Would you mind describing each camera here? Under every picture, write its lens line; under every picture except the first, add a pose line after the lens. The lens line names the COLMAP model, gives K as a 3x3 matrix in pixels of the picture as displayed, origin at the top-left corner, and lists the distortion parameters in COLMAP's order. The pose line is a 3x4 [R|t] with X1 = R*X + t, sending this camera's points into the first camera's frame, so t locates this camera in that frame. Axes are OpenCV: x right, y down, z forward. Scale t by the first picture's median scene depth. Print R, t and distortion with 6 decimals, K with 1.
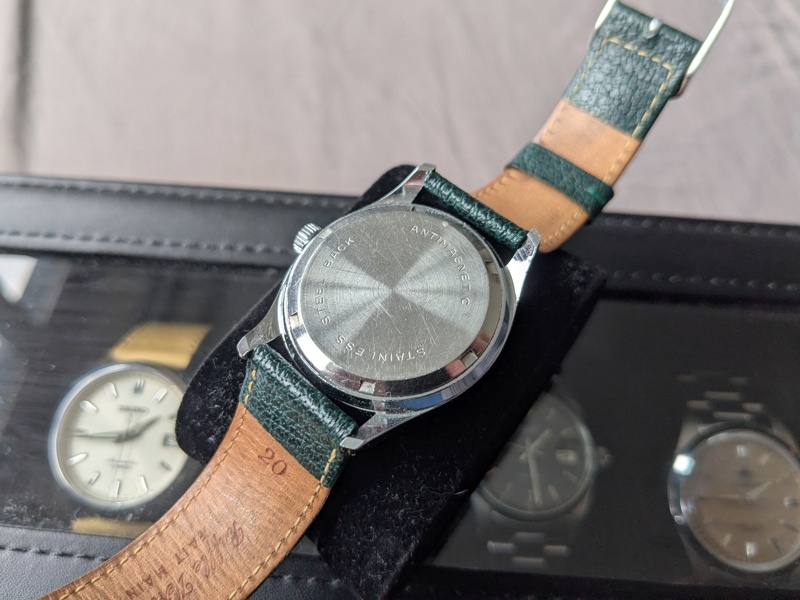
lens RADIAL K [[721.9, 0, 384.9], [0, 721.9, 301.7], [0, 0, 1]] dist [0.004437, -0.112052]
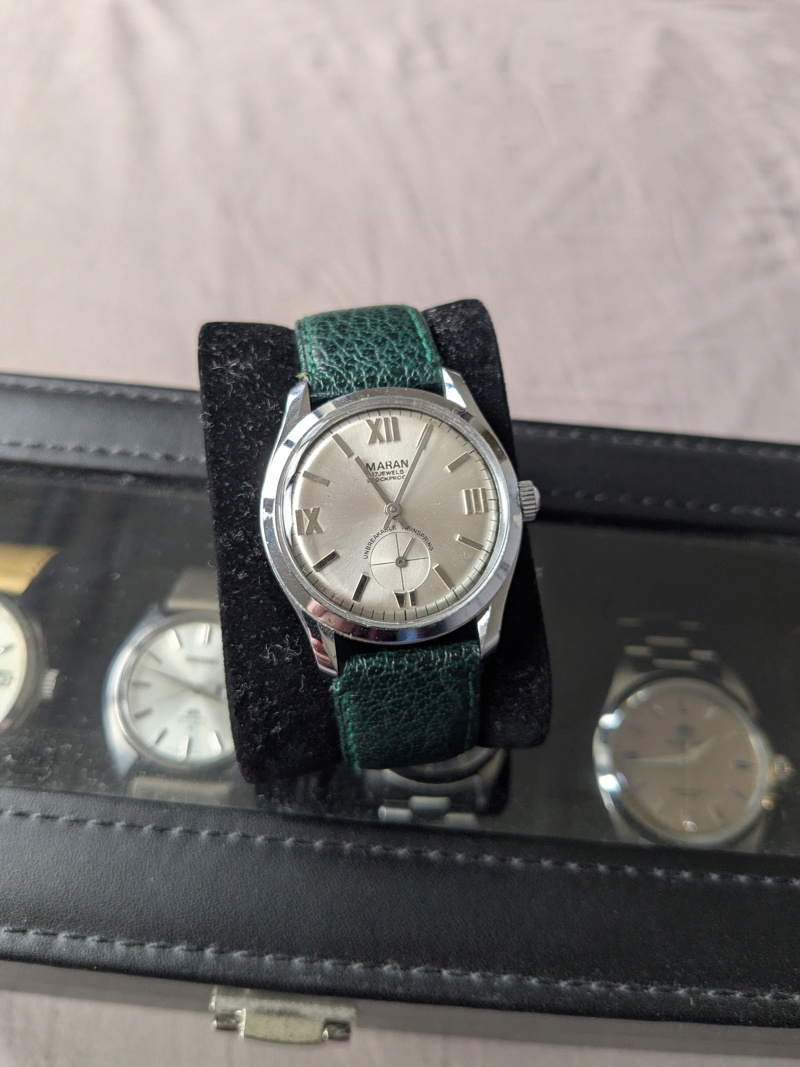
lens RADIAL K [[962.8, 0, 388.9], [0, 962.8, 531.6], [0, 0, 1]] dist [0.004437, -0.112052]
pose [[0.998707, 0.023543, 0.045048, 0.091073], [-0.021944, 0.999123, -0.035649, 0.050568], [-0.045848, 0.034615, 0.998349, -0.118605]]
